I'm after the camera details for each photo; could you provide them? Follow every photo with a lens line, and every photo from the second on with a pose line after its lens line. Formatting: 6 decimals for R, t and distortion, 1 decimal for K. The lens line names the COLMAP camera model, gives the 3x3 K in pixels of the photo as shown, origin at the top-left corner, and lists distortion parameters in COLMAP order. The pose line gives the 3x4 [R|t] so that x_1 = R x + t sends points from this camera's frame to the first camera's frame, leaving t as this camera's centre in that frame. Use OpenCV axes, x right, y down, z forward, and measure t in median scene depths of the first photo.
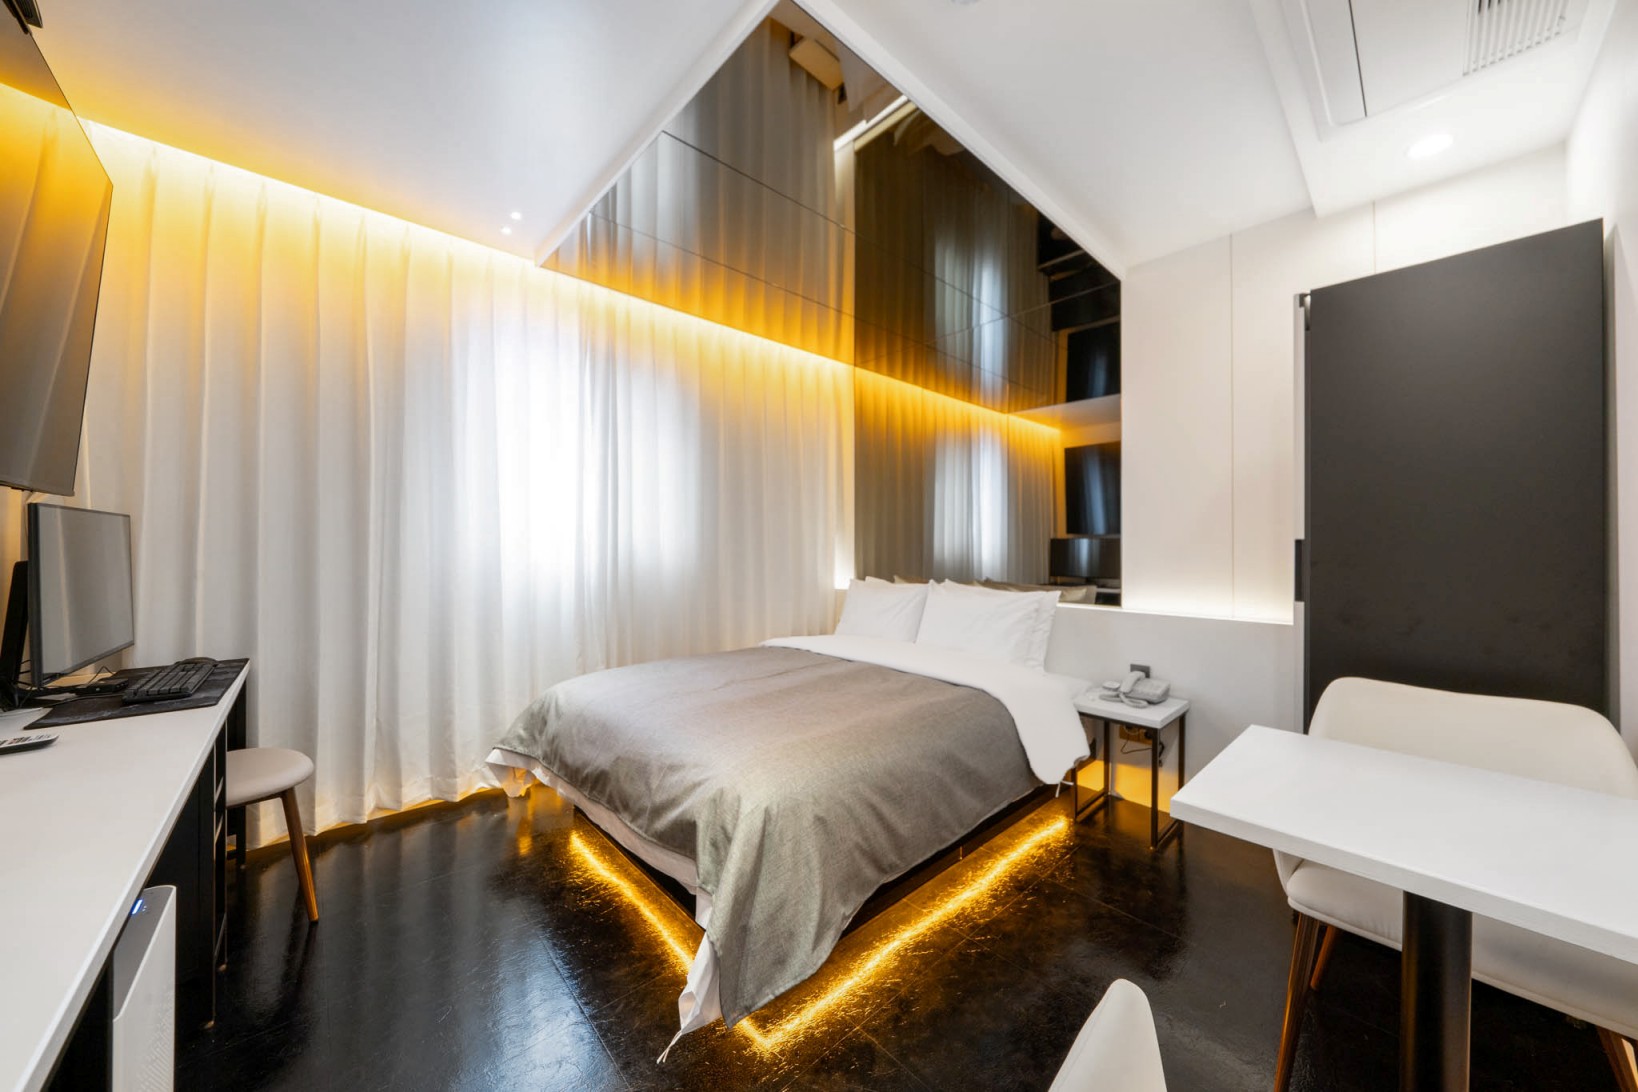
lens RADIAL K [[567.4, 0, 825.4], [0, 567.4, 551.8], [0, 0, 1]] dist [0.002720, 0.000172]
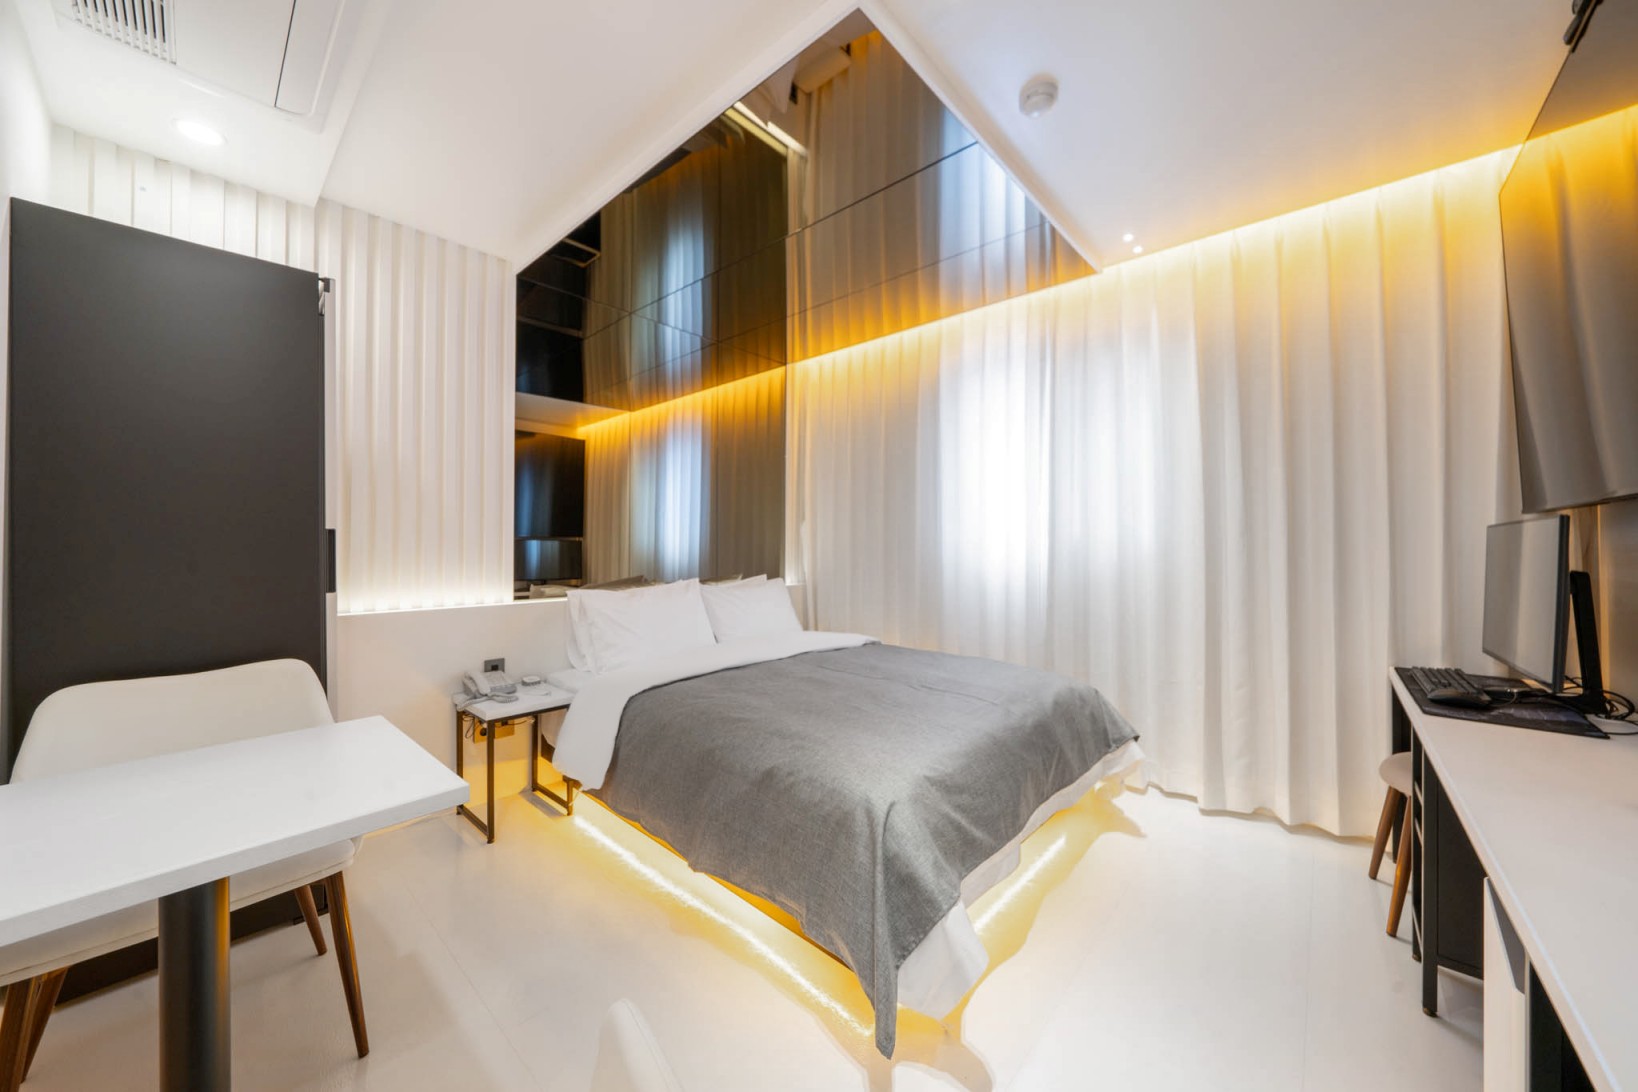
lens RADIAL K [[567.4, 0, 815.2], [0, 567.4, 546.5], [0, 0, 1]] dist [0.002720, 0.000172]
pose [[0.087712, -0.005981, -0.996128, 1.282971], [-0.008192, 0.999944, -0.006725, -0.006413], [0.996112, 0.008750, 0.087658, 1.192004]]
